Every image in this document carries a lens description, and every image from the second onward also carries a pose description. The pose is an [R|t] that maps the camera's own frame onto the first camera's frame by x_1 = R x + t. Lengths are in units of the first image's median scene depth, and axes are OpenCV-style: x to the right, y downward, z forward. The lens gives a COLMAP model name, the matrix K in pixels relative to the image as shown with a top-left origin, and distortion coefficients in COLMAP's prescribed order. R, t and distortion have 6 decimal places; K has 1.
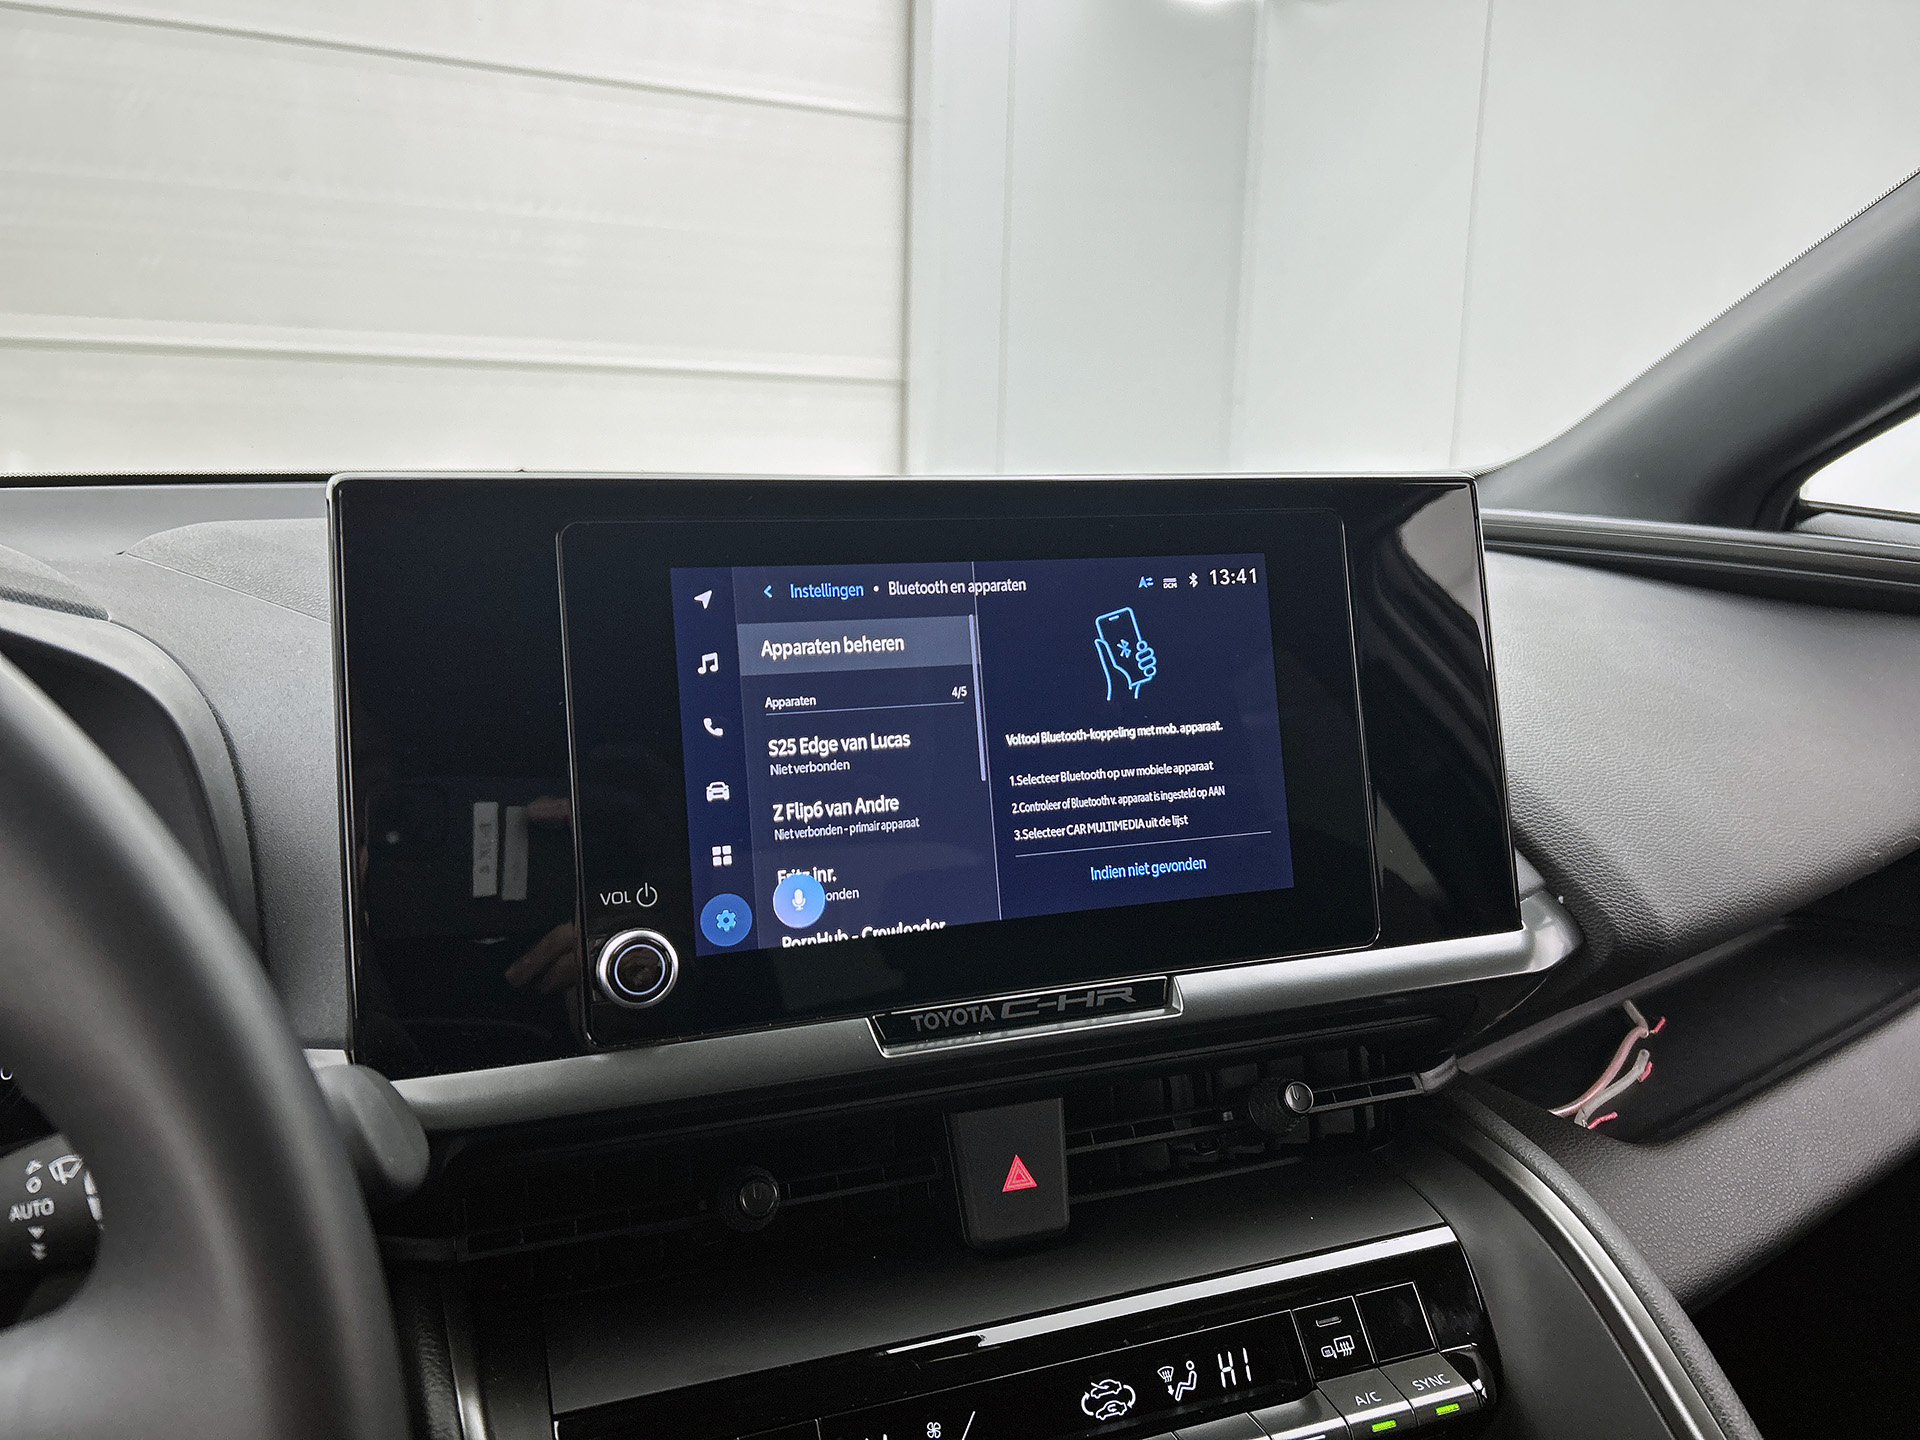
lens RADIAL K [[1472.8, 0, 965.1], [0, 1472.8, 705.7], [0, 0, 1]] dist [0.044367, -0.073082]
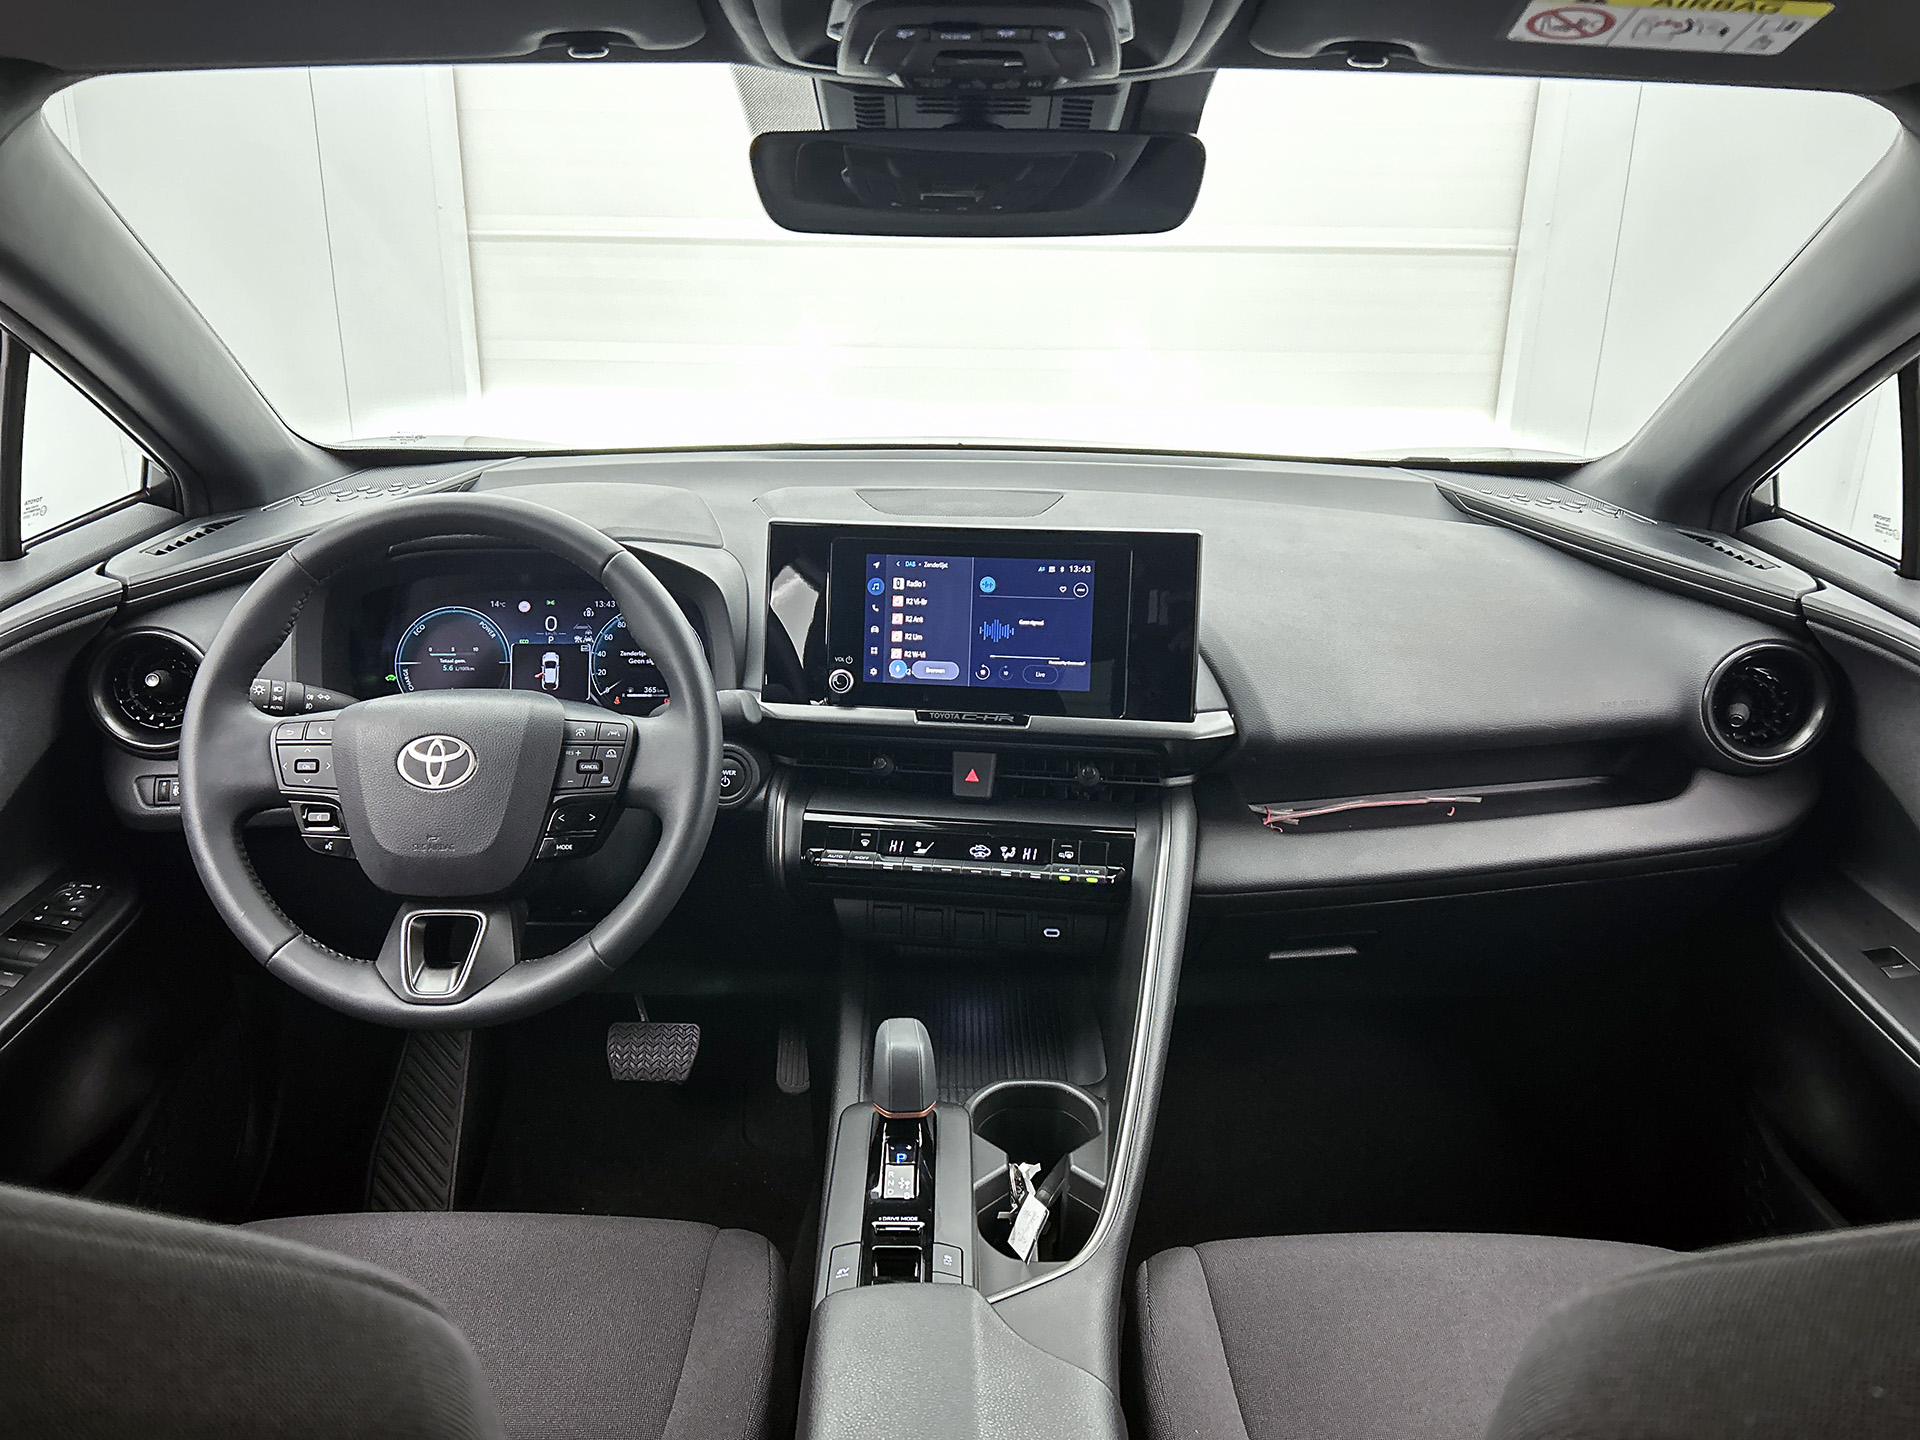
lens RADIAL K [[1412.8, 0, 961.0], [0, 1412.8, 711.4], [0, 0, 1]] dist [0.054840, -0.037718]
pose [[0.882040, 0.145755, -0.448064, 1.210374], [-0.082337, 0.983999, 0.158010, -0.229392], [0.463925, -0.102479, 0.879927, -1.372398]]
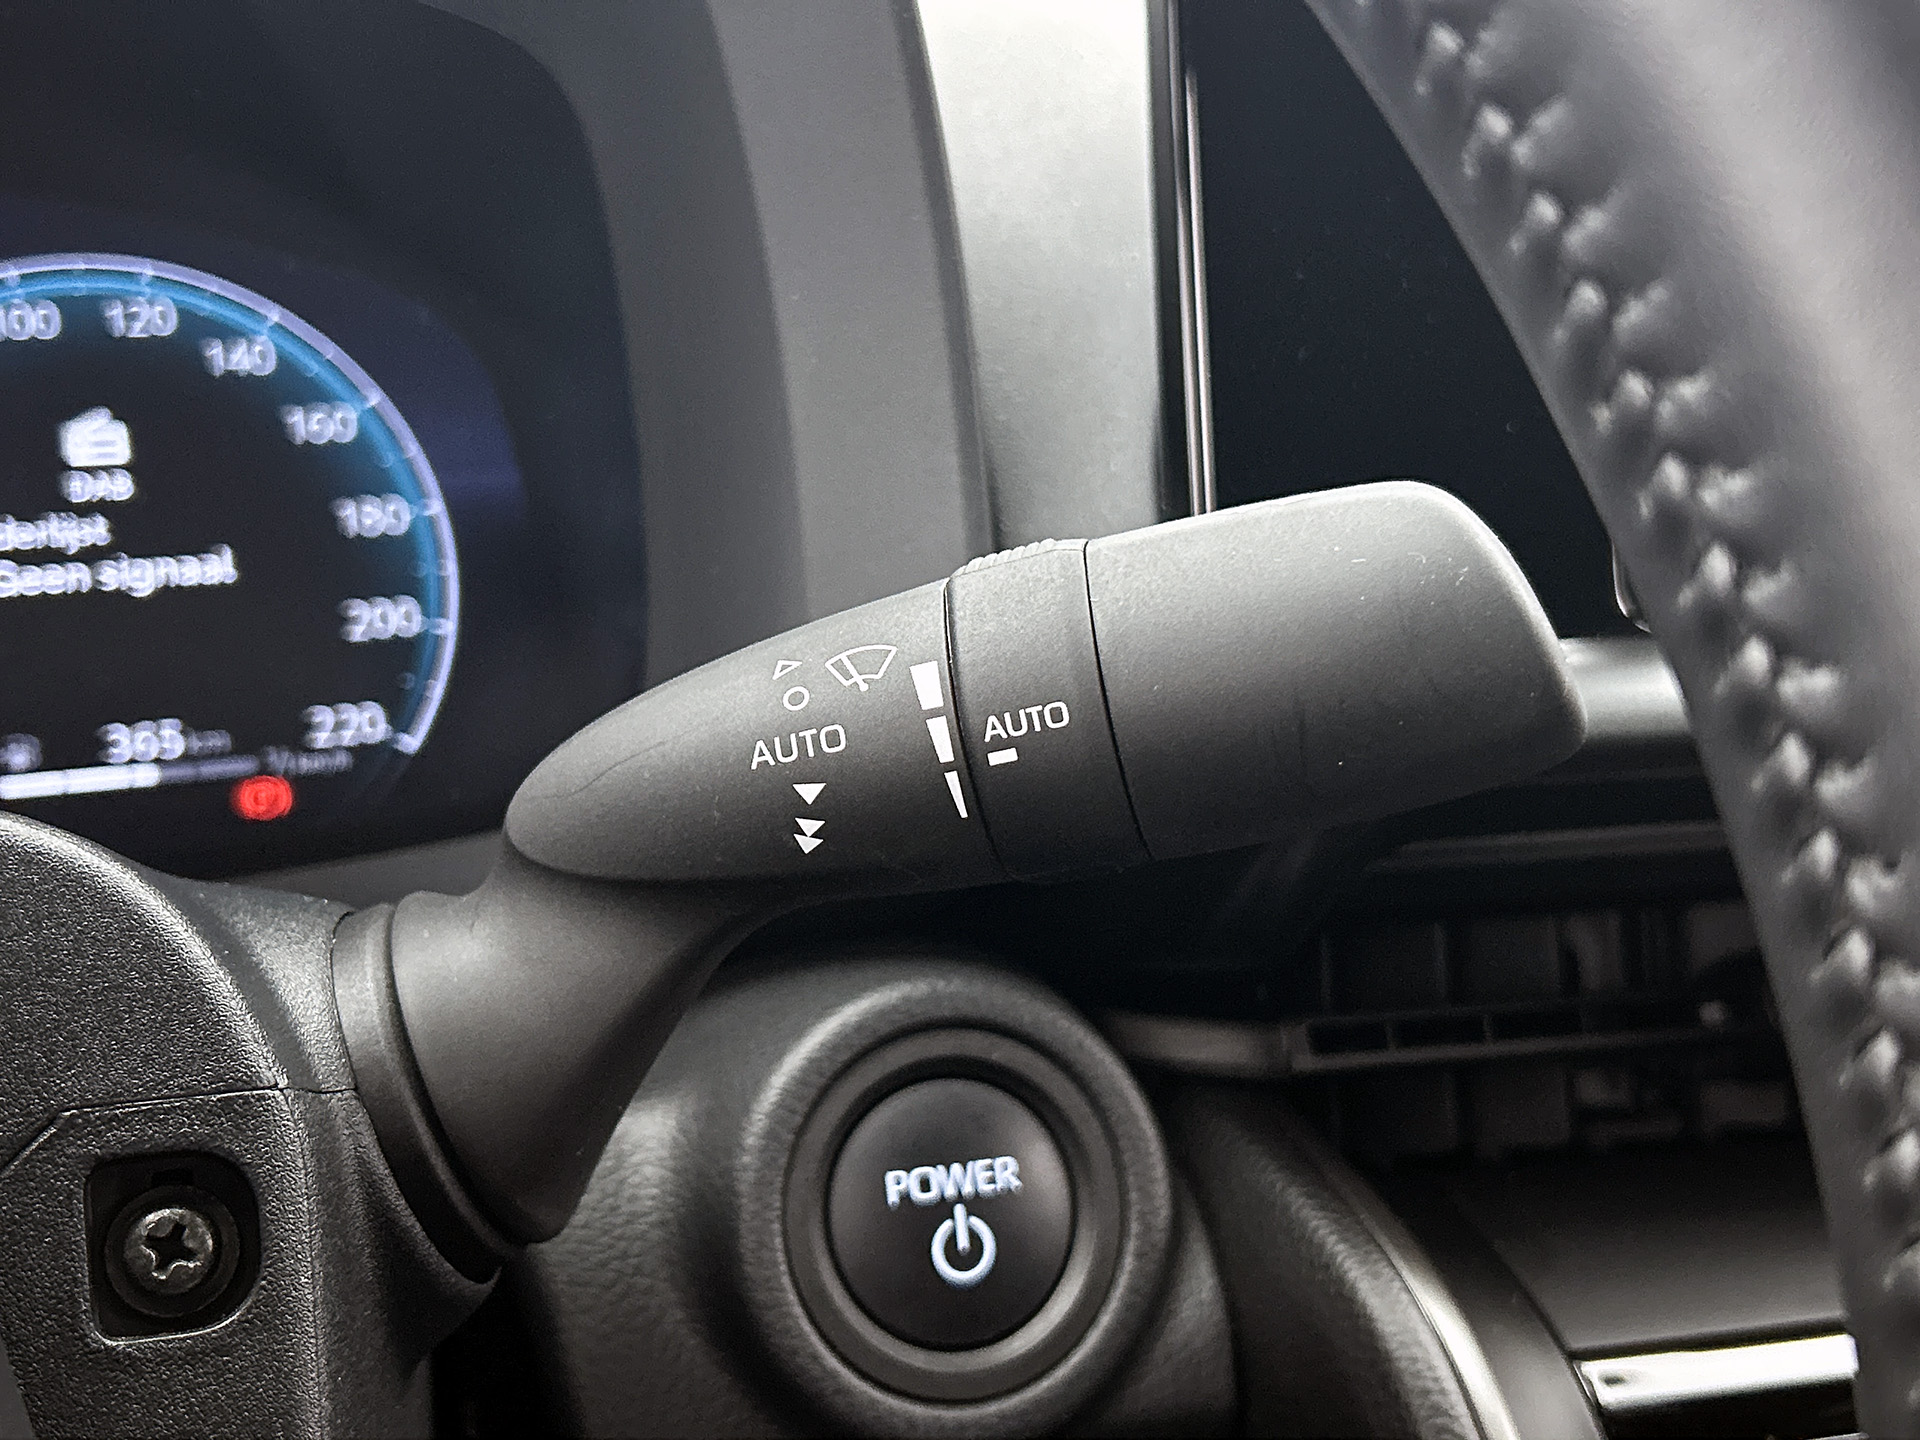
lens RADIAL K [[2353.7, 0, 958.0], [0, 2353.7, 729.9], [0, 0, 1]] dist [0.010129, 0.000000]
pose [[0.992429, 0.017928, -0.121507, -0.326177], [-0.010798, 0.998195, 0.059084, 0.194064], [0.122346, -0.057325, 0.990831, 0.169356]]
